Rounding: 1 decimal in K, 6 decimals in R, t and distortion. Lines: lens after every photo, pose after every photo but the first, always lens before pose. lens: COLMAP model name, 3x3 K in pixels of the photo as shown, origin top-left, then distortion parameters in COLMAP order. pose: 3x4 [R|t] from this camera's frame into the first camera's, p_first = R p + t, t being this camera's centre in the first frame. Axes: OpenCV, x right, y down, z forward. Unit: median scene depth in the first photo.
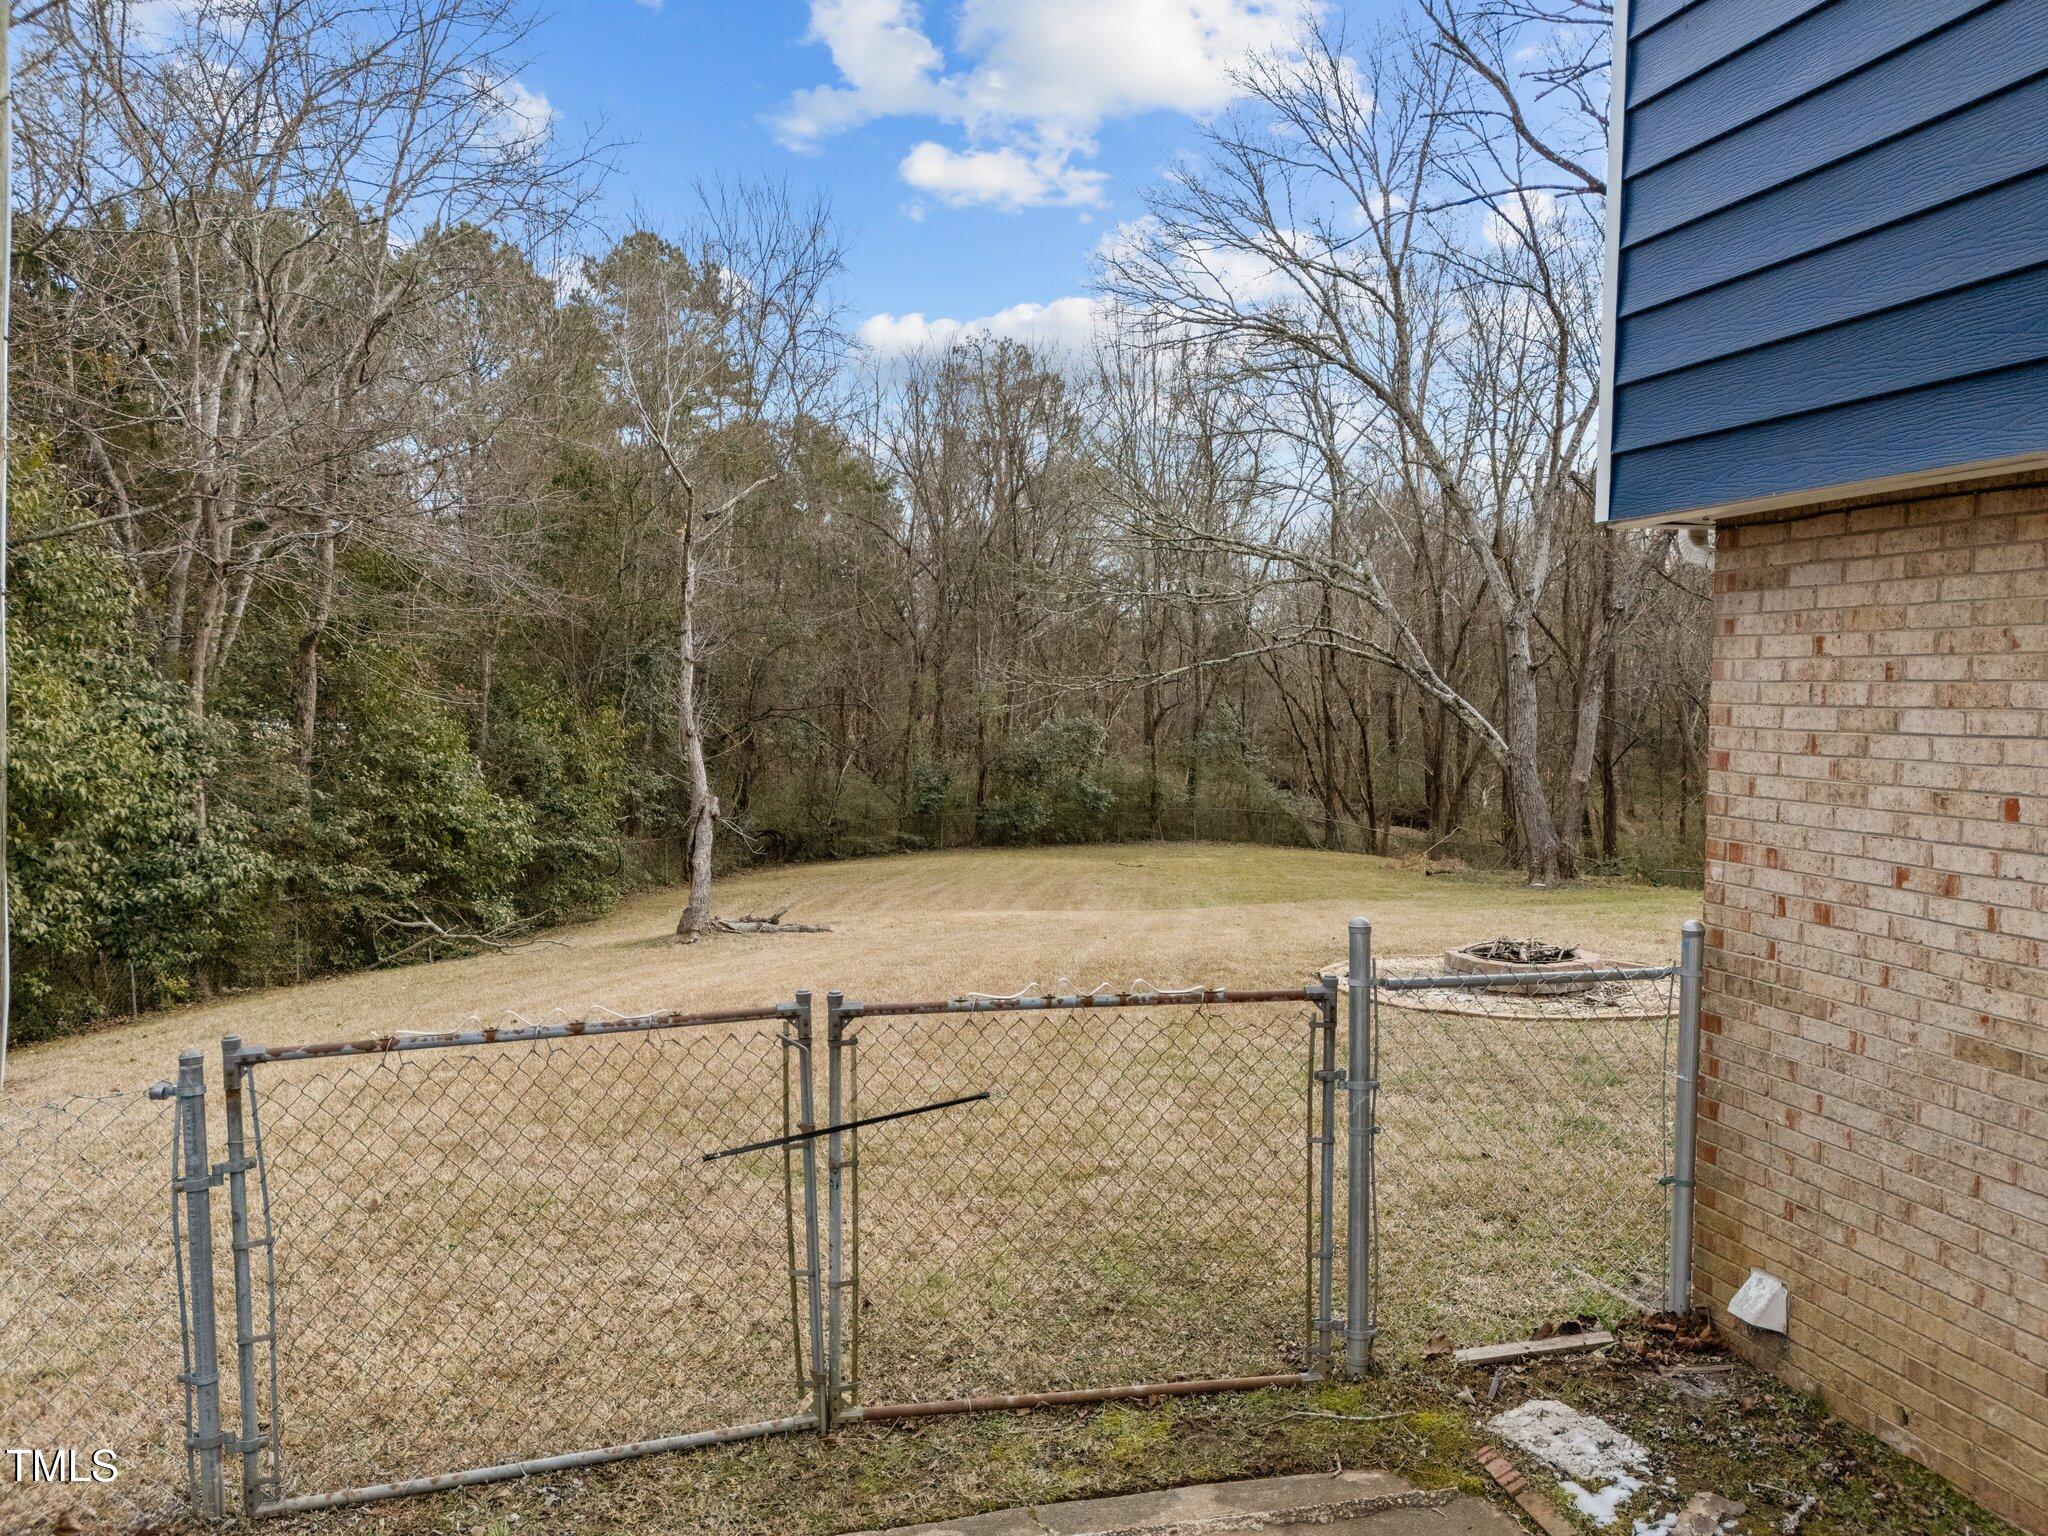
lens RADIAL K [[1504.9, 0, 1019.0], [0, 1504.9, 759.4], [0, 0, 1]] dist [0.057873, -0.049106]
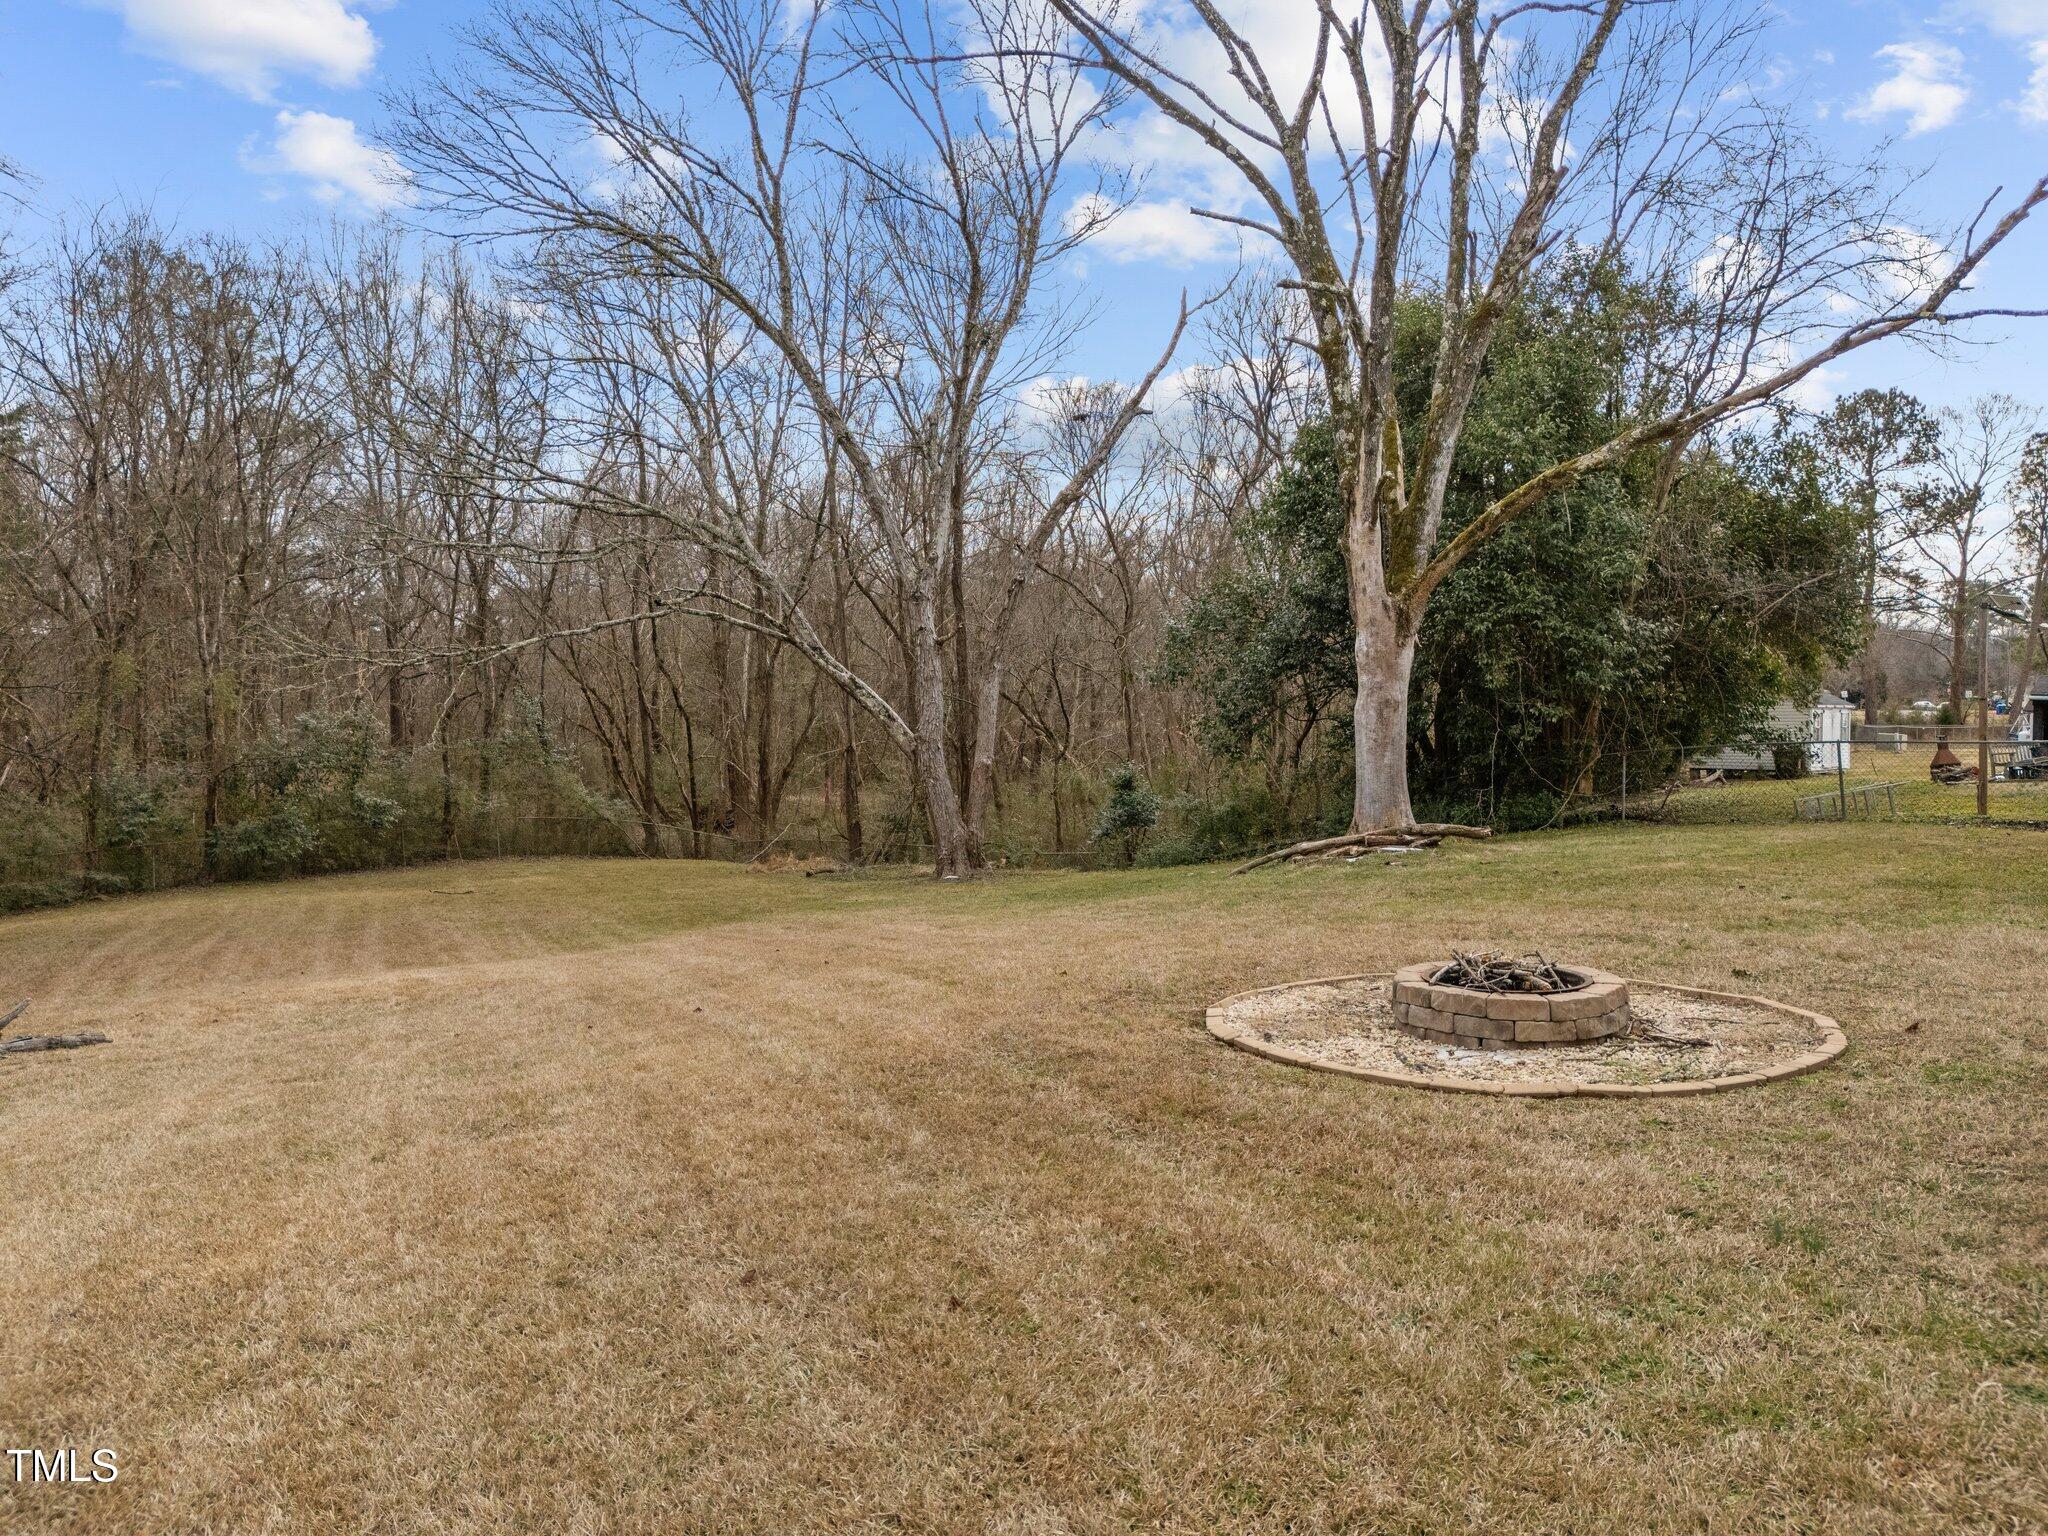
lens RADIAL K [[1486.2, 0, 1022.6], [0, 1486.2, 744.6], [0, 0, 1]] dist [0.187674, -0.292778]
pose [[0.870135, -0.026140, 0.492120, -0.049629], [0.033087, 0.999438, -0.005415, 0.006392], [-0.491702, 0.020994, 0.870511, 0.145733]]
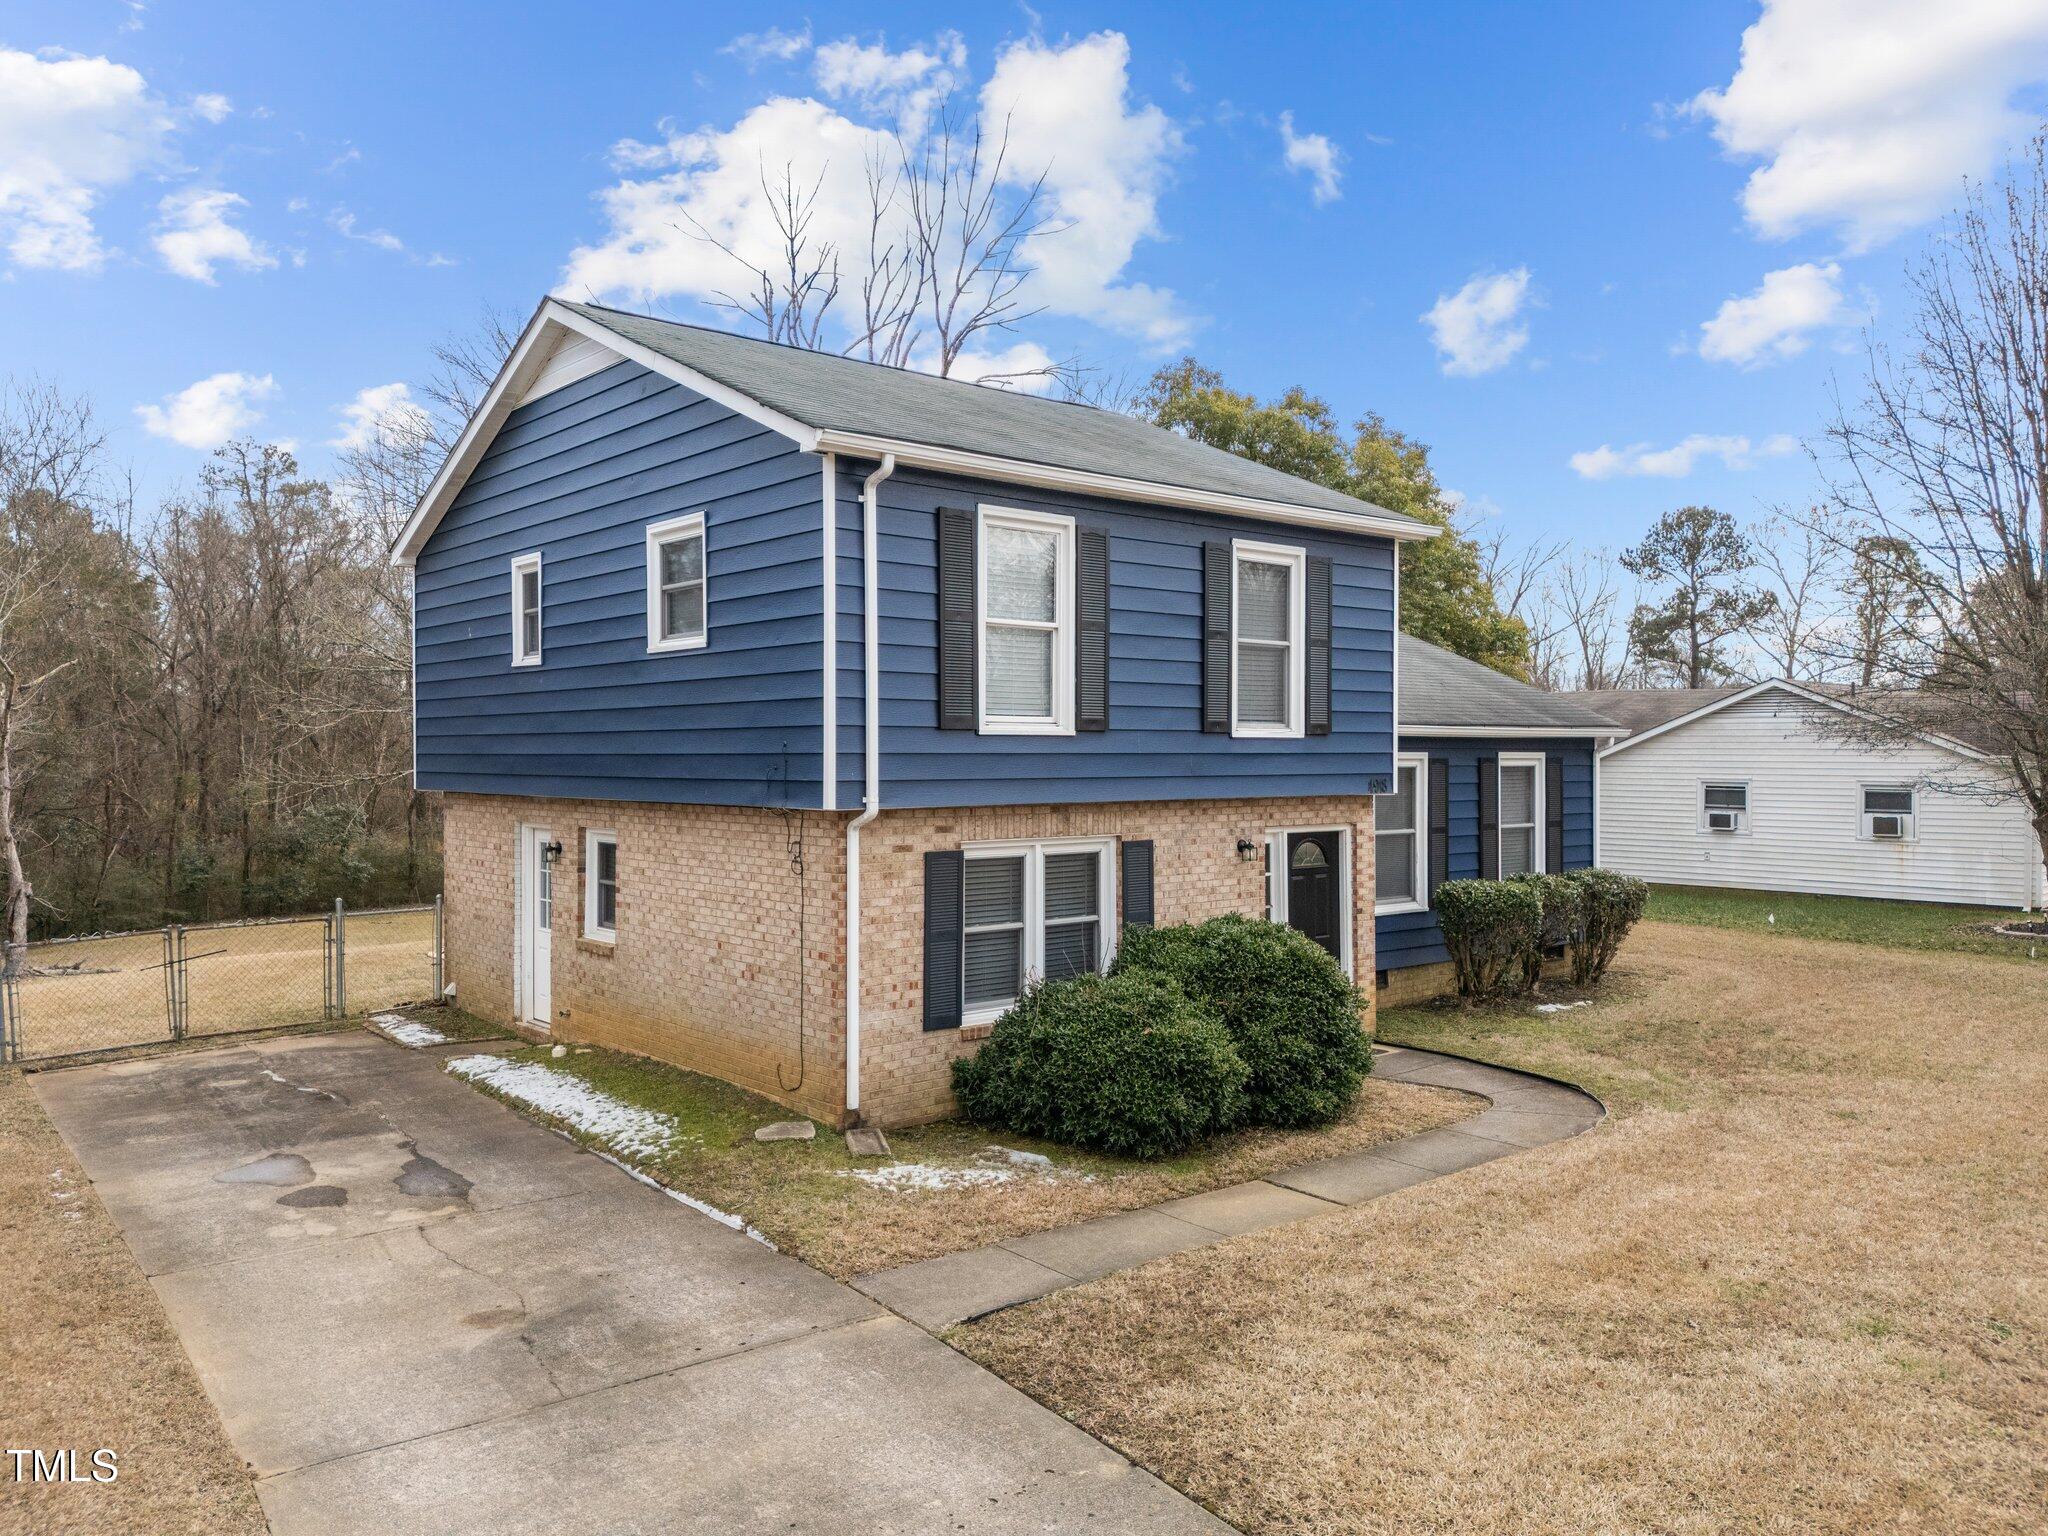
lens RADIAL K [[1504.9, 0, 1019.0], [0, 1504.9, 759.4], [0, 0, 1]] dist [0.057873, -0.049106]
pose [[0.904789, -0.014039, 0.425630, 0.015929], [0.031134, 0.998963, -0.033234, -0.006682], [-0.424722, 0.043321, 0.904287, -0.334277]]
